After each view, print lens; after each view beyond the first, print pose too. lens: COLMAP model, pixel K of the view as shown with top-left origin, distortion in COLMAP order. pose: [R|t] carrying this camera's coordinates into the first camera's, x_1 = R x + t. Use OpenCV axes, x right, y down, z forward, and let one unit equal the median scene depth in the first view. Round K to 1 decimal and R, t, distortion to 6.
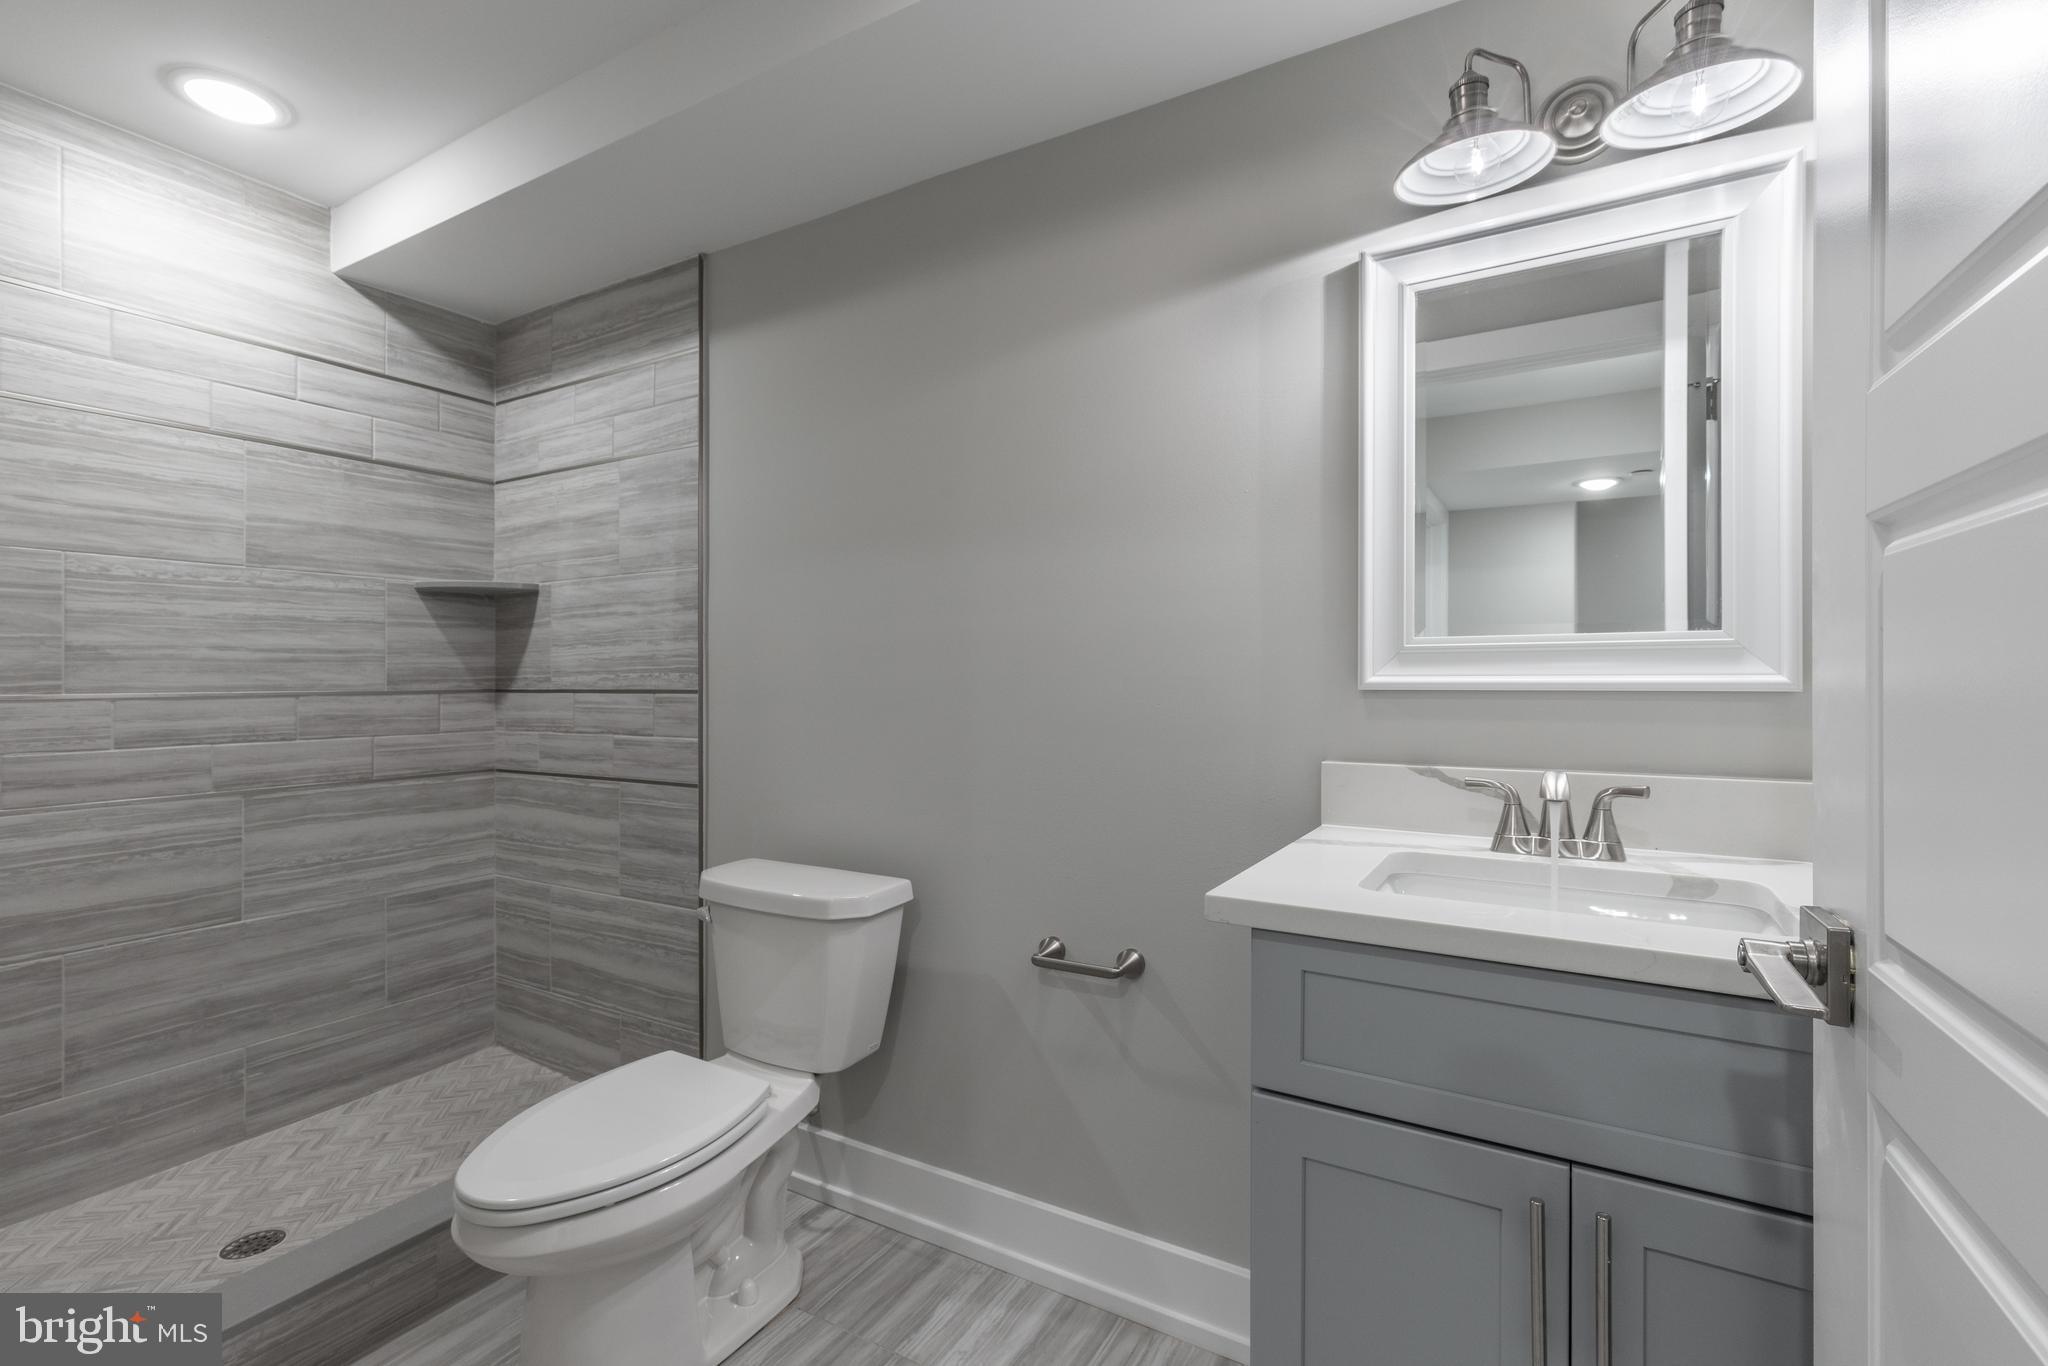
lens RADIAL K [[930.1, 0, 1023.3], [0, 930.1, 656.8], [0, 0, 1]] dist [0.007831, -0.000286]
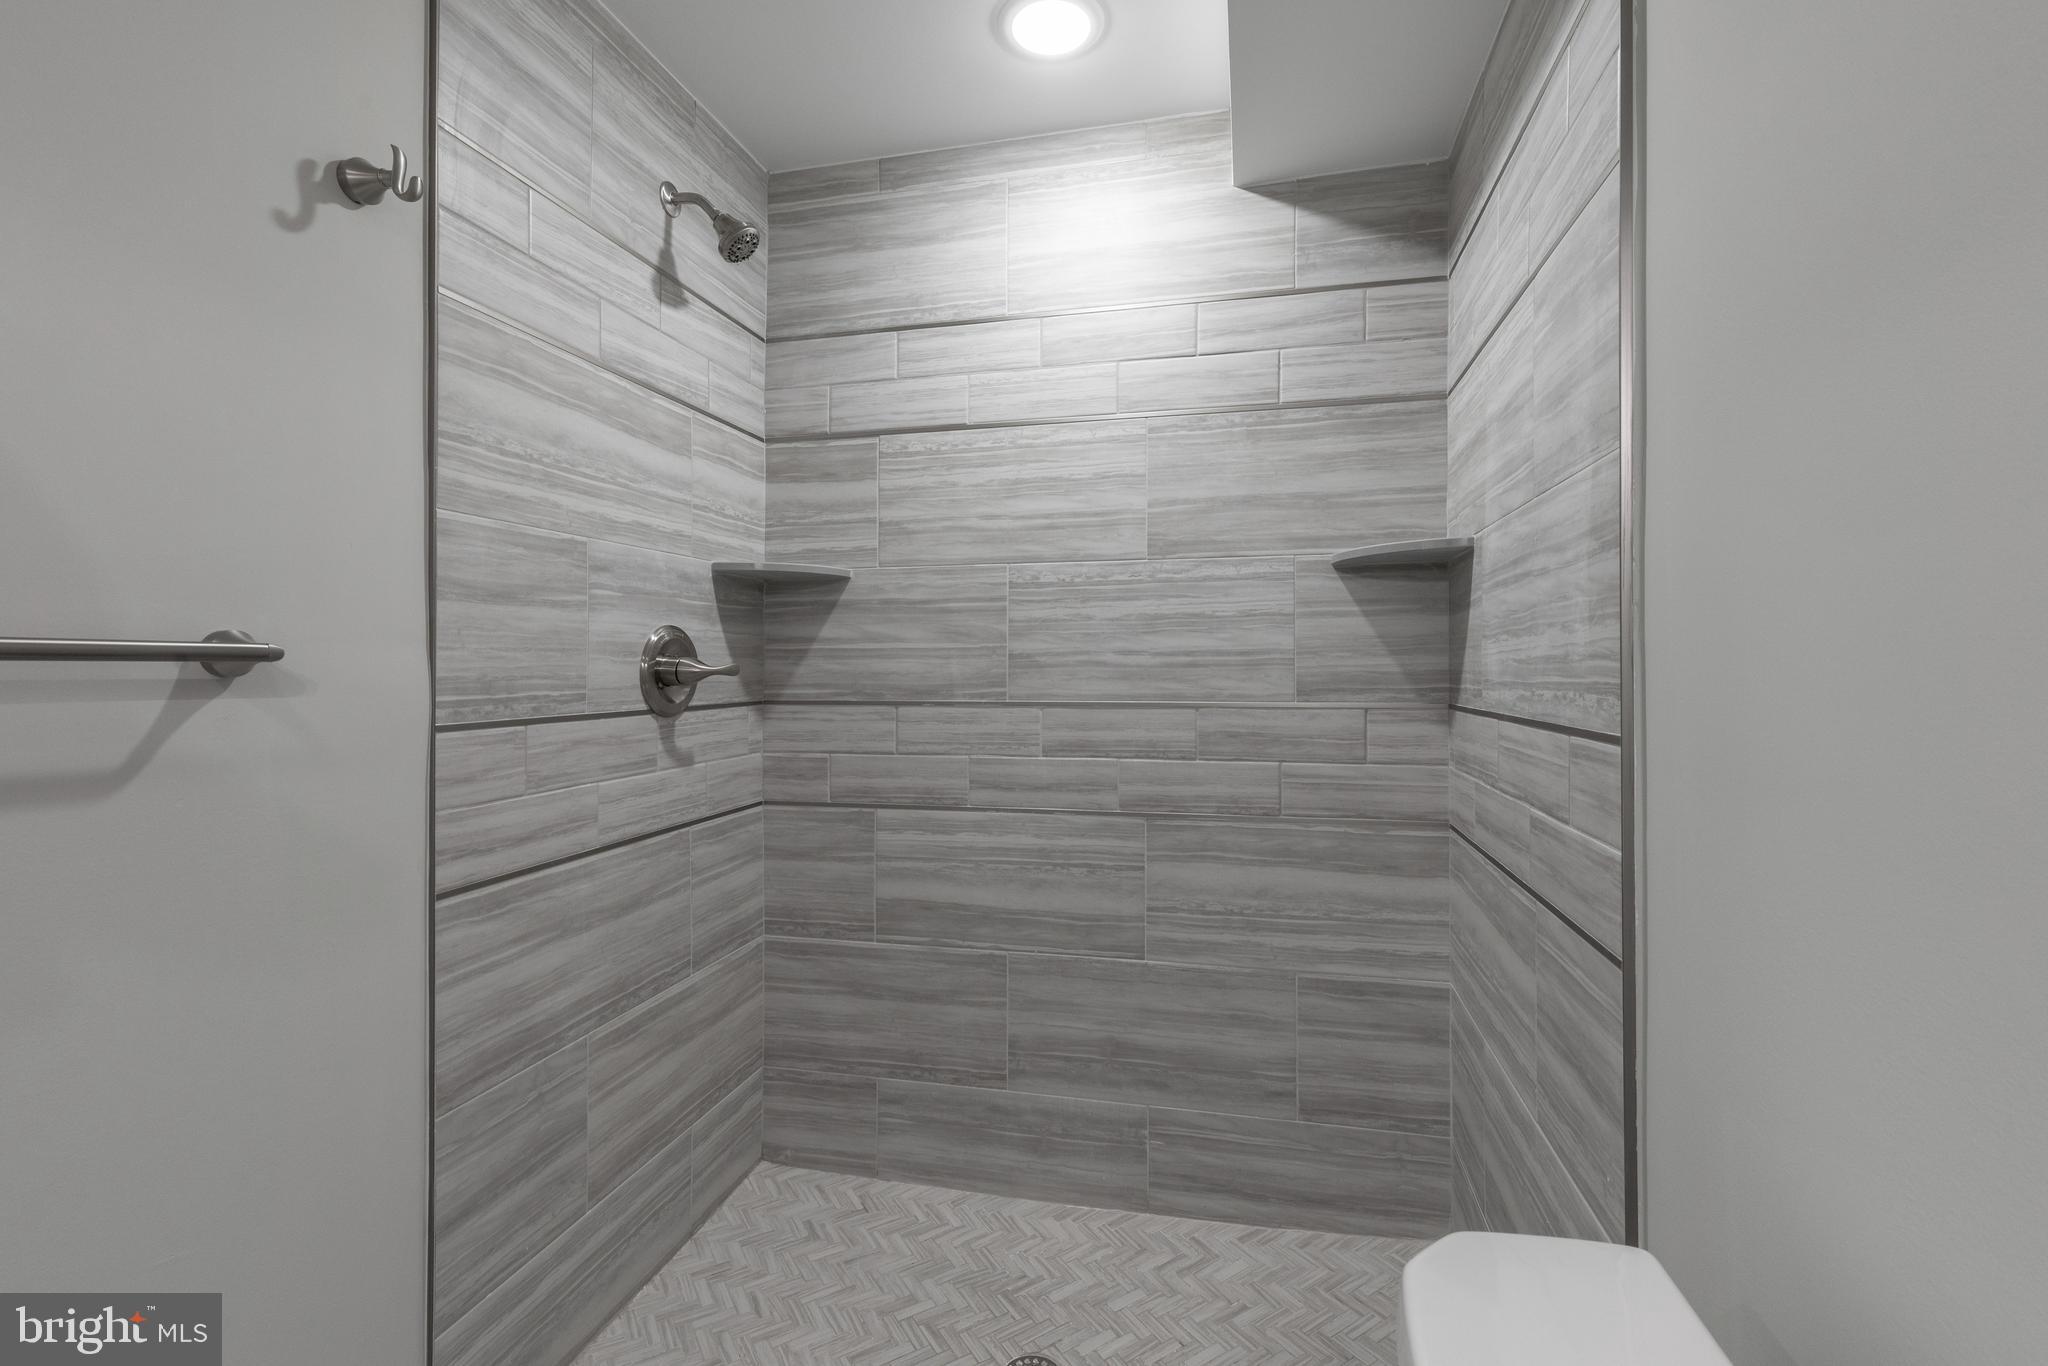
lens RADIAL K [[930.1, 0, 1023.3], [0, 930.1, 656.8], [0, 0, 1]] dist [0.007831, -0.000286]
pose [[0.297973, -0.008007, -0.954541, -0.025727], [0.024918, 0.999689, -0.000607, -0.006910], [0.954249, -0.023604, 0.298079, 0.607022]]
